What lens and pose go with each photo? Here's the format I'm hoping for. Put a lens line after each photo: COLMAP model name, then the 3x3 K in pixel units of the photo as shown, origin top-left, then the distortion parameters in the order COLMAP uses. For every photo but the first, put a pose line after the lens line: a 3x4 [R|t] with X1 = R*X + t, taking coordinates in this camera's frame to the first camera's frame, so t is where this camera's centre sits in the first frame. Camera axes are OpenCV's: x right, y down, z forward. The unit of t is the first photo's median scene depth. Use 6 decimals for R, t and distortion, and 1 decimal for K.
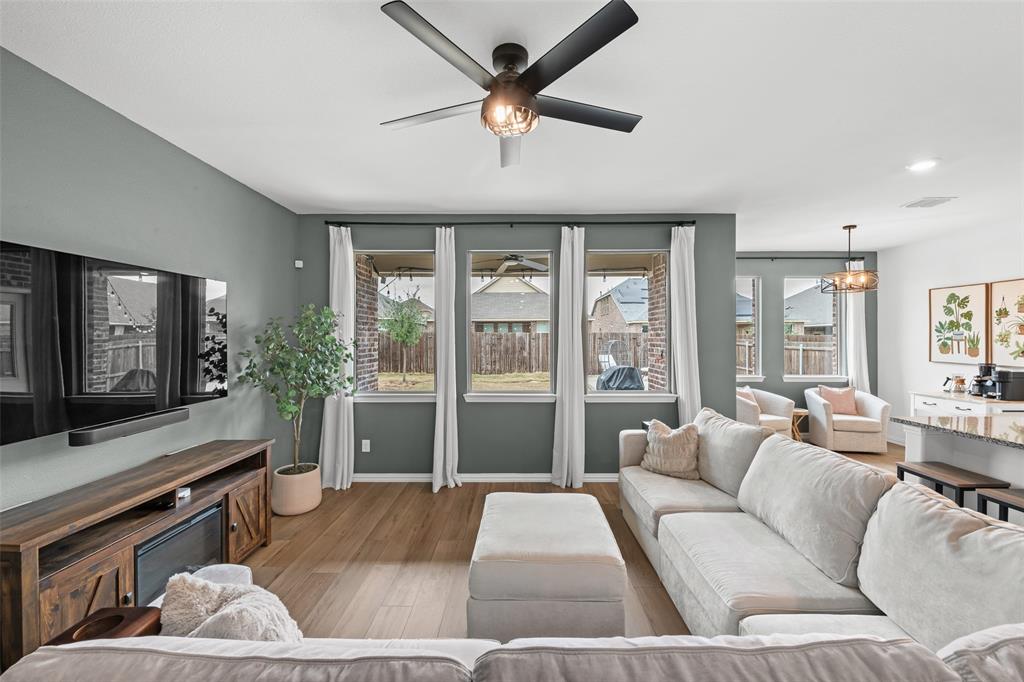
lens RADIAL K [[408.0, 0, 517.5], [0, 408.0, 339.2], [0, 0, 1]] dist [0.002704, -0.003103]
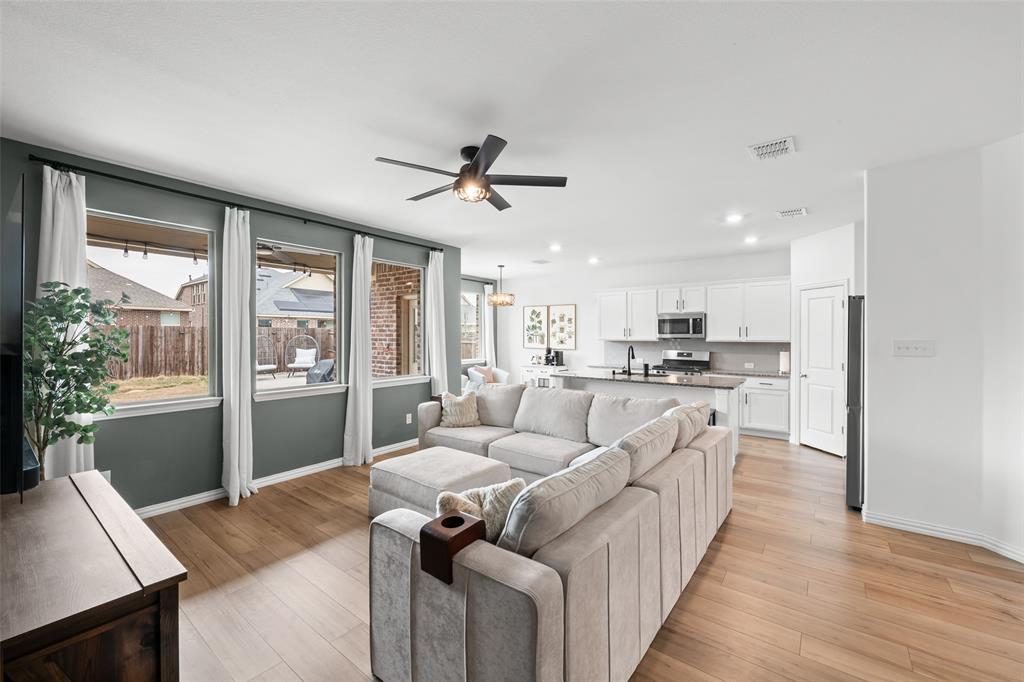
lens RADIAL K [[408.0, 0, 513.4], [0, 408.0, 336.6], [0, 0, 1]] dist [0.002704, -0.003103]
pose [[0.603002, -0.001424, 0.797739, -0.454803], [-0.001893, 0.999993, 0.003215, 0.001857], [-0.797738, -0.003449, 0.602995, -0.021383]]
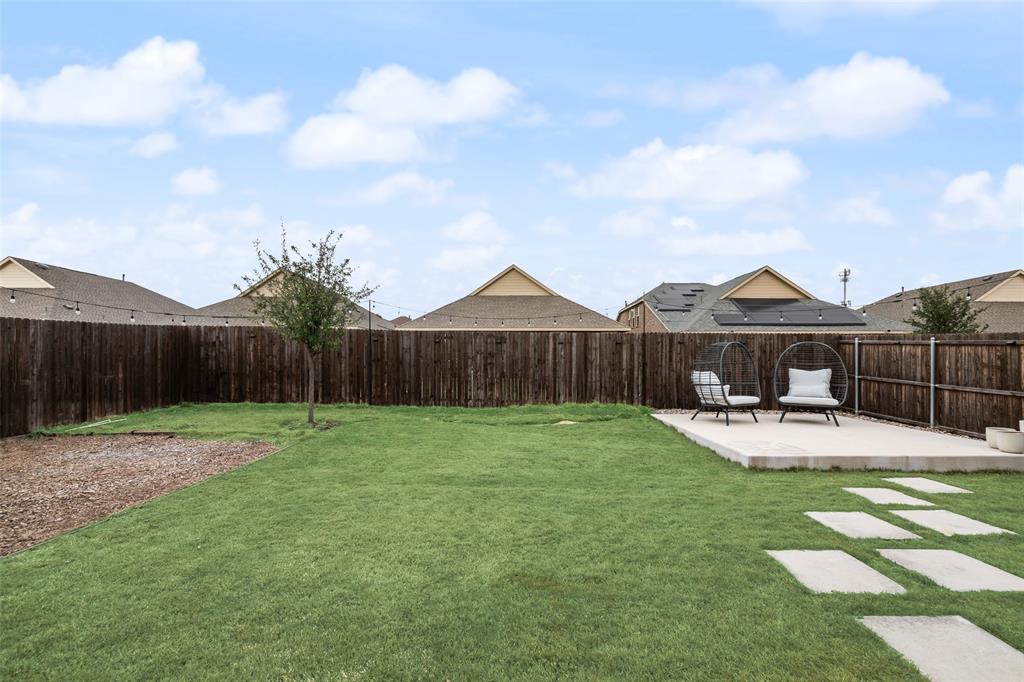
lens RADIAL K [[408.0, 0, 511.3], [0, 408.0, 365.9], [0, 0, 1]] dist [0.002704, -0.003103]
pose [[0.999853, 0.002887, -0.016884, -0.067016], [-0.002869, 0.999995, 0.001121, 0.101981], [0.016887, -0.001073, 0.999857, 1.549449]]
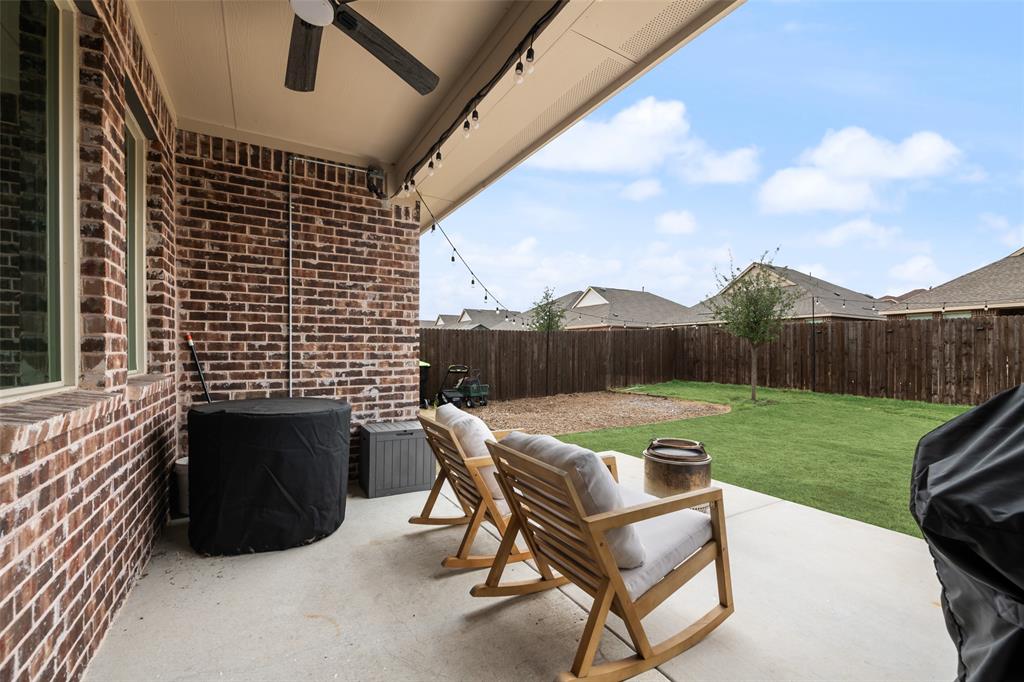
lens RADIAL K [[408.0, 0, 521.5], [0, 408.0, 344.3], [0, 0, 1]] dist [0.002704, -0.003103]
pose [[0.482692, -0.015172, -0.875658, 0.398817], [-0.002913, 0.999817, -0.018929, 0.088176], [0.875785, 0.011687, 0.482560, 1.075133]]
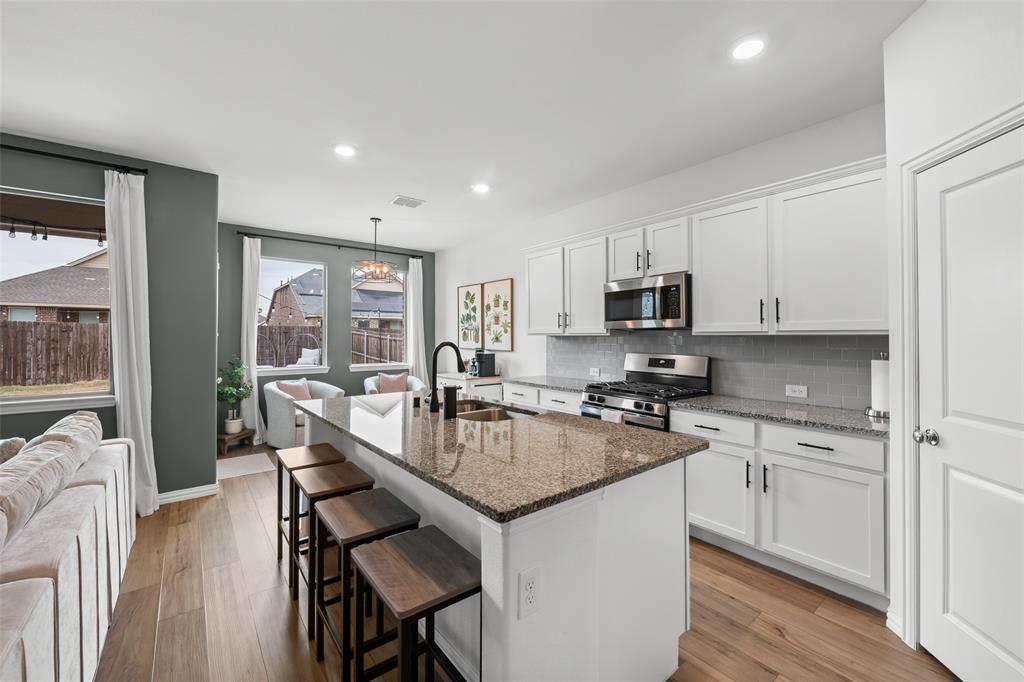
lens RADIAL K [[408.0, 0, 509.1], [0, 408.0, 336.9], [0, 0, 1]] dist [0.002704, -0.003103]
pose [[0.787371, -0.000992, 0.616478, 0.436764], [0.000243, 0.999999, 0.001299, 0.023648], [-0.616479, -0.000874, 0.787371, -0.034818]]
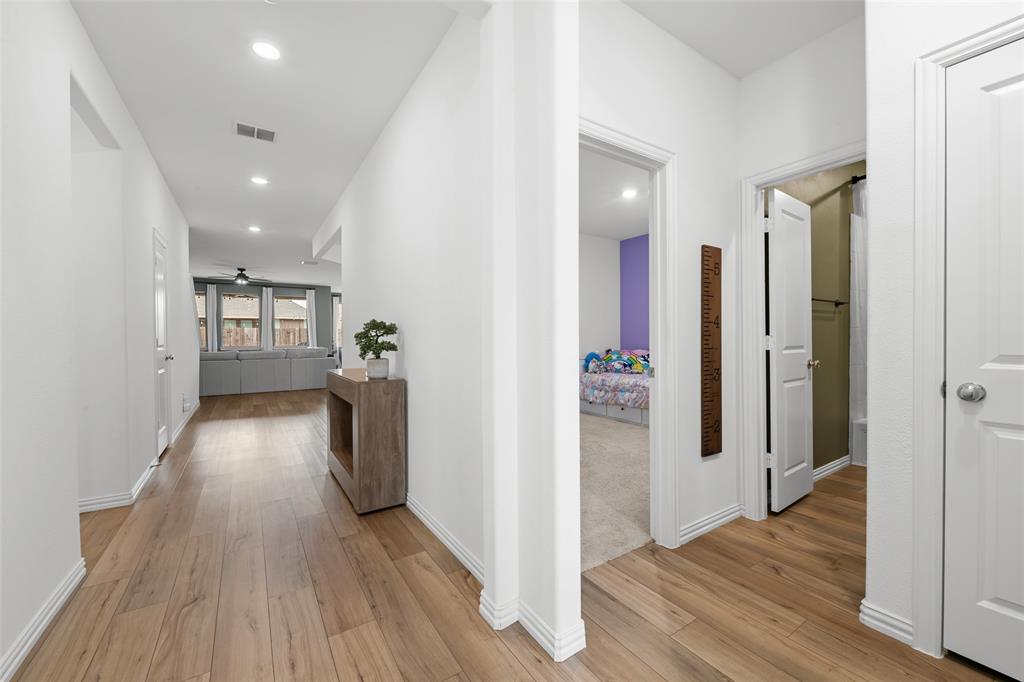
lens RADIAL K [[408.0, 0, 521.0], [0, 408.0, 339.6], [0, 0, 1]] dist [0.002704, -0.003103]
pose [[0.831508, -0.003899, 0.555499, 0.019093], [0.002898, 0.999992, 0.002681, 0.077768], [-0.555505, -0.000620, 0.831513, -2.054527]]
